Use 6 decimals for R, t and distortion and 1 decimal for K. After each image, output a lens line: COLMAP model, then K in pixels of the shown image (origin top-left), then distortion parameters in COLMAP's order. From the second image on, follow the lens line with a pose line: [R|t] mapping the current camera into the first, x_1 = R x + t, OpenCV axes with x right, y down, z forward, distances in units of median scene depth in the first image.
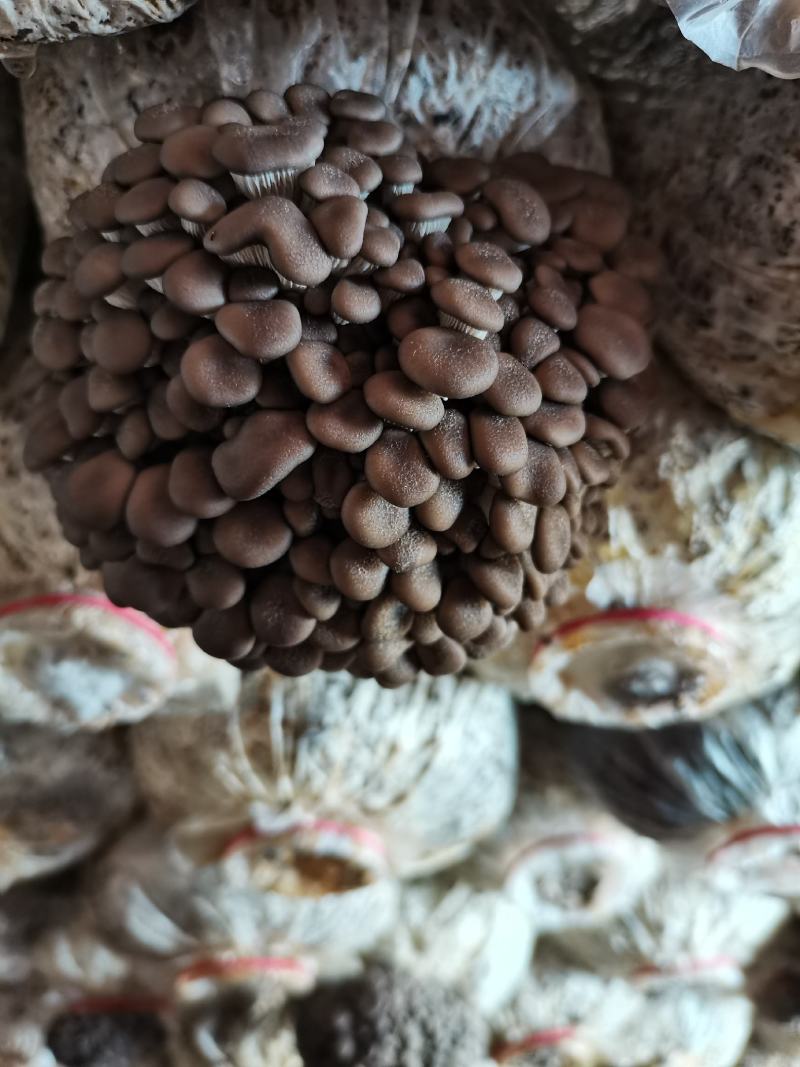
lens RADIAL K [[946.9, 0, 401.3], [0, 946.9, 537.7], [0, 0, 1]] dist [0.003468, 0.016950]
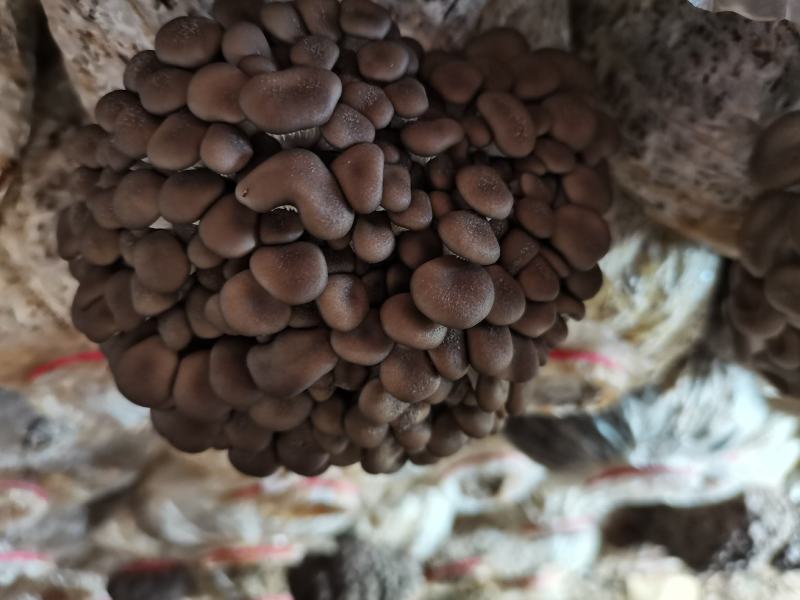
lens RADIAL K [[710.0, 0, 399.9], [0, 710.0, 298.8], [0, 0, 1]] dist [0.003468, 0.016950]
pose [[0.996191, -0.007148, 0.086901, -0.065763], [-0.014025, 0.970524, 0.240597, -0.283350], [-0.086059, -0.240899, 0.966727, 0.113201]]
